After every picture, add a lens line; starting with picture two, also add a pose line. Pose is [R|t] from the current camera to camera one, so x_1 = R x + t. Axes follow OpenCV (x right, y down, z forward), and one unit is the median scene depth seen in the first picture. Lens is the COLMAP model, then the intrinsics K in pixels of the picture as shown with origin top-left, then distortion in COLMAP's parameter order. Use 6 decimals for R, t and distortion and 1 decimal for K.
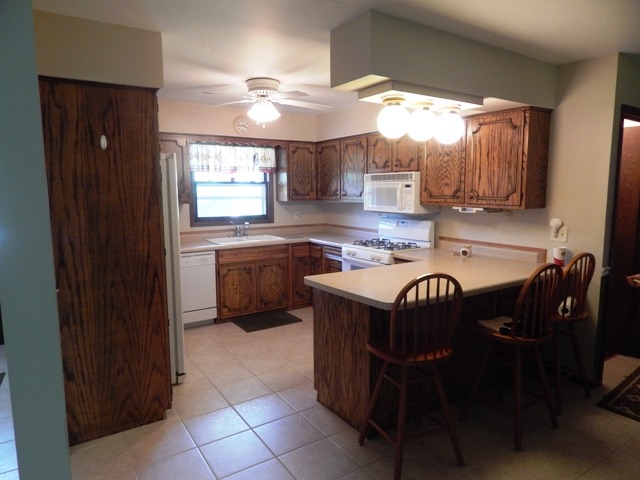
lens RADIAL K [[422.5, 0, 320.1], [0, 422.5, 237.4], [0, 0, 1]] dist [-0.002225, -0.003356]
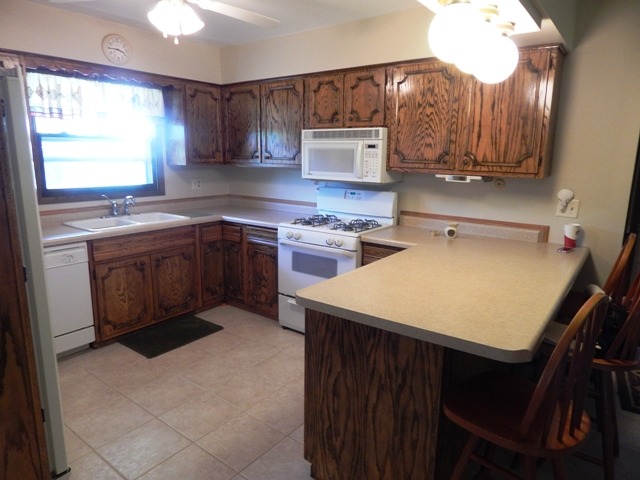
lens RADIAL K [[422.5, 0, 320.1], [0, 422.5, 237.4], [0, 0, 1]] dist [-0.002225, -0.003356]
pose [[0.942256, -0.049195, 0.331261, -0.124772], [0.021415, 0.995978, 0.086996, -0.023764], [-0.334209, -0.074878, 0.939520, 0.269879]]
